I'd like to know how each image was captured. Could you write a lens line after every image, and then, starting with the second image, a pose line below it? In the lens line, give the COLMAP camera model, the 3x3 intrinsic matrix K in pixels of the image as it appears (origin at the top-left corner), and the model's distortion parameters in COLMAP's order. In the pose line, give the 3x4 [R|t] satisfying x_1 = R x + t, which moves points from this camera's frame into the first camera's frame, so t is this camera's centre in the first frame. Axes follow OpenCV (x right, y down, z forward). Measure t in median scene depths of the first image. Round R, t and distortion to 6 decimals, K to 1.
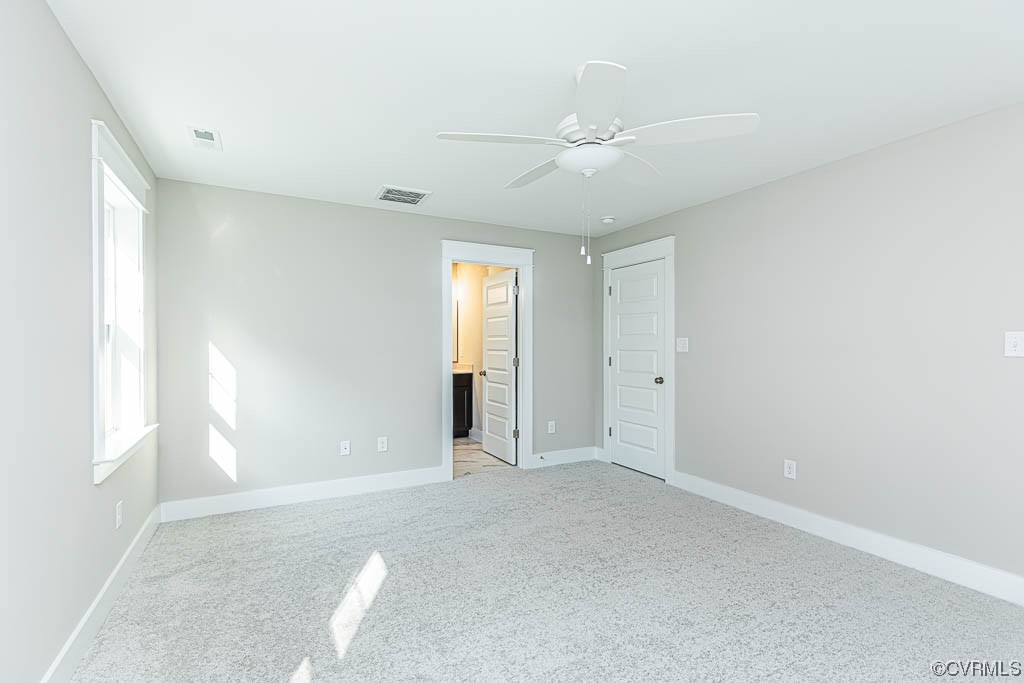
lens RADIAL K [[477.3, 0, 509.8], [0, 477.3, 344.5], [0, 0, 1]] dist [0.017061, -0.002778]
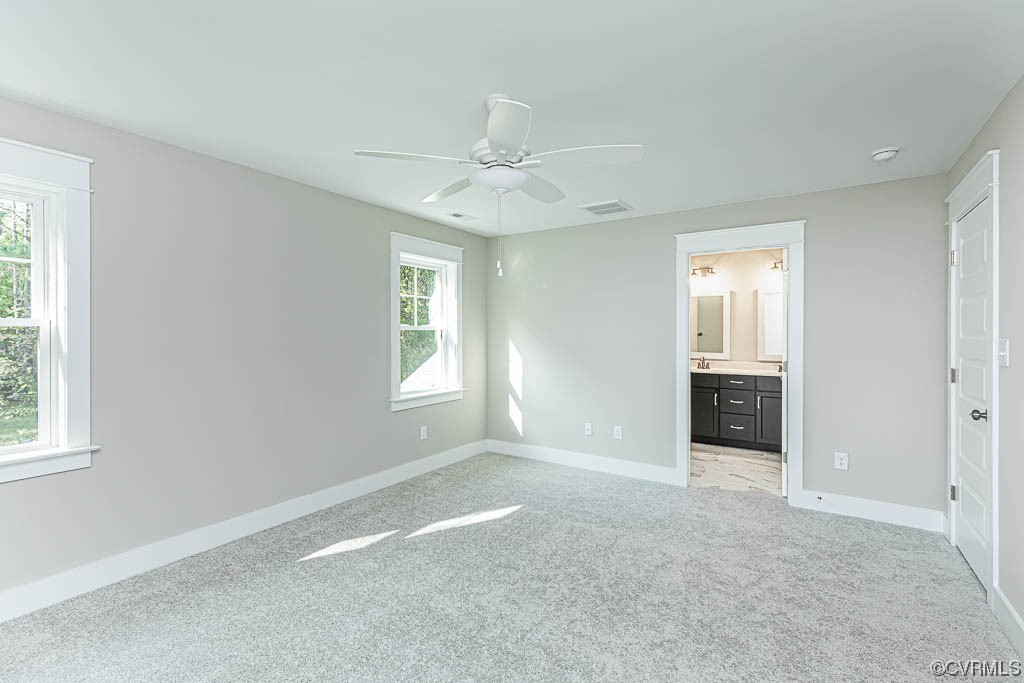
lens RADIAL K [[477.3, 0, 512.1], [0, 477.3, 336.5], [0, 0, 1]] dist [0.017061, -0.002778]
pose [[0.455868, 0.005791, -0.890029, 0.692375], [-0.001493, 0.999982, 0.005742, -0.022550], [0.890046, -0.001289, 0.455869, 0.321267]]
